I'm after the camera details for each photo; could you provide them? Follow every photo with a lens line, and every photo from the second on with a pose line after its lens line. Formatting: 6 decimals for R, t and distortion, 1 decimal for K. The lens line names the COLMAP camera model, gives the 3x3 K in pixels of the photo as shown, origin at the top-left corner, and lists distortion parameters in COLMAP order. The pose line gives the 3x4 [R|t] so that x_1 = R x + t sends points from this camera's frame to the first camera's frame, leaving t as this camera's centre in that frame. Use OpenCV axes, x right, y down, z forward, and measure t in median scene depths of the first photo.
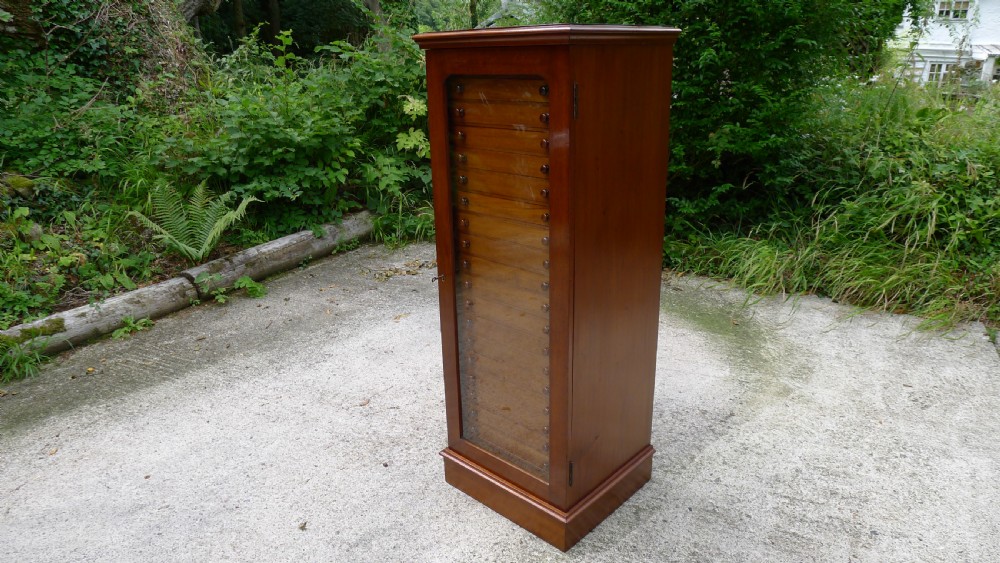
lens RADIAL K [[651.4, 0, 499.4], [0, 651.4, 285.6], [0, 0, 1]] dist [-0.058043, 0.017540]
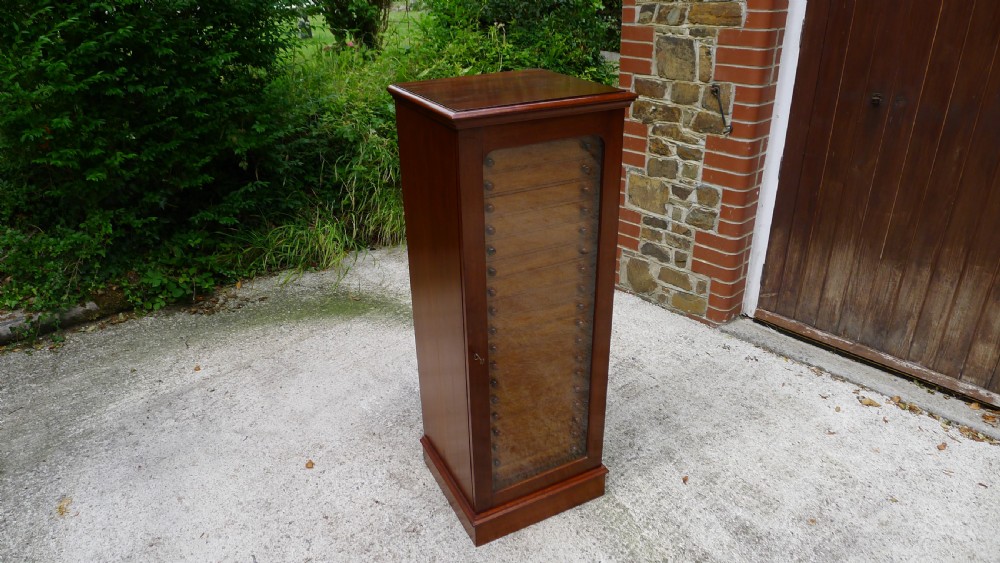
lens RADIAL K [[651.4, 0, 493.1], [0, 651.4, 275.6], [0, 0, 1]] dist [-0.058043, 0.017540]
pose [[0.351038, -0.394584, 0.849162, -0.426857], [0.329513, 0.900923, 0.282417, -0.192292], [-0.876466, 0.180671, 0.446279, 0.272473]]
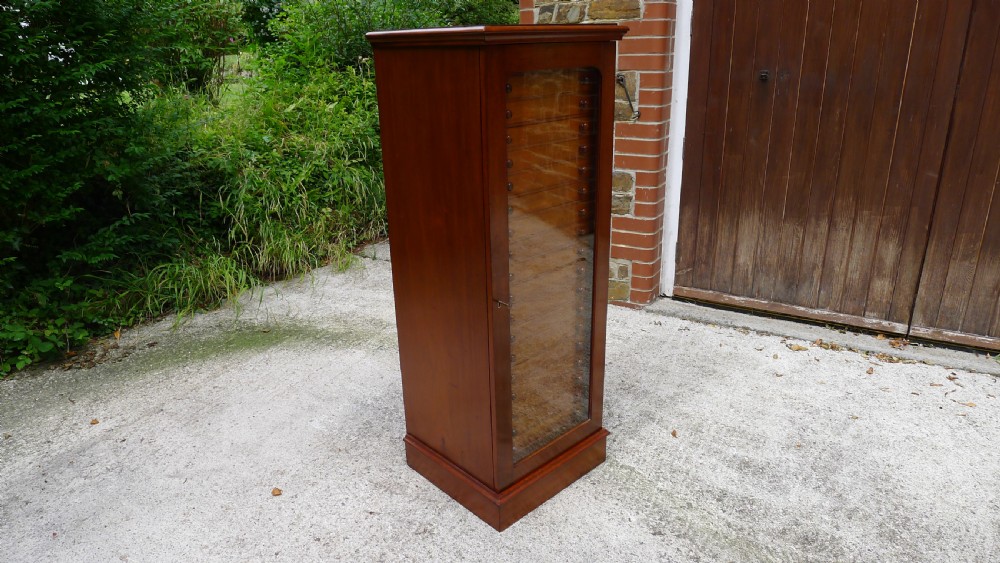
lens RADIAL K [[651.4, 0, 492.5], [0, 651.4, 282.6], [0, 0, 1]] dist [-0.058043, 0.017540]
pose [[0.075124, -0.333546, 0.939736, -0.465342], [0.359705, 0.888014, 0.286432, -0.151019], [-0.930037, 0.316510, 0.186689, 0.425544]]
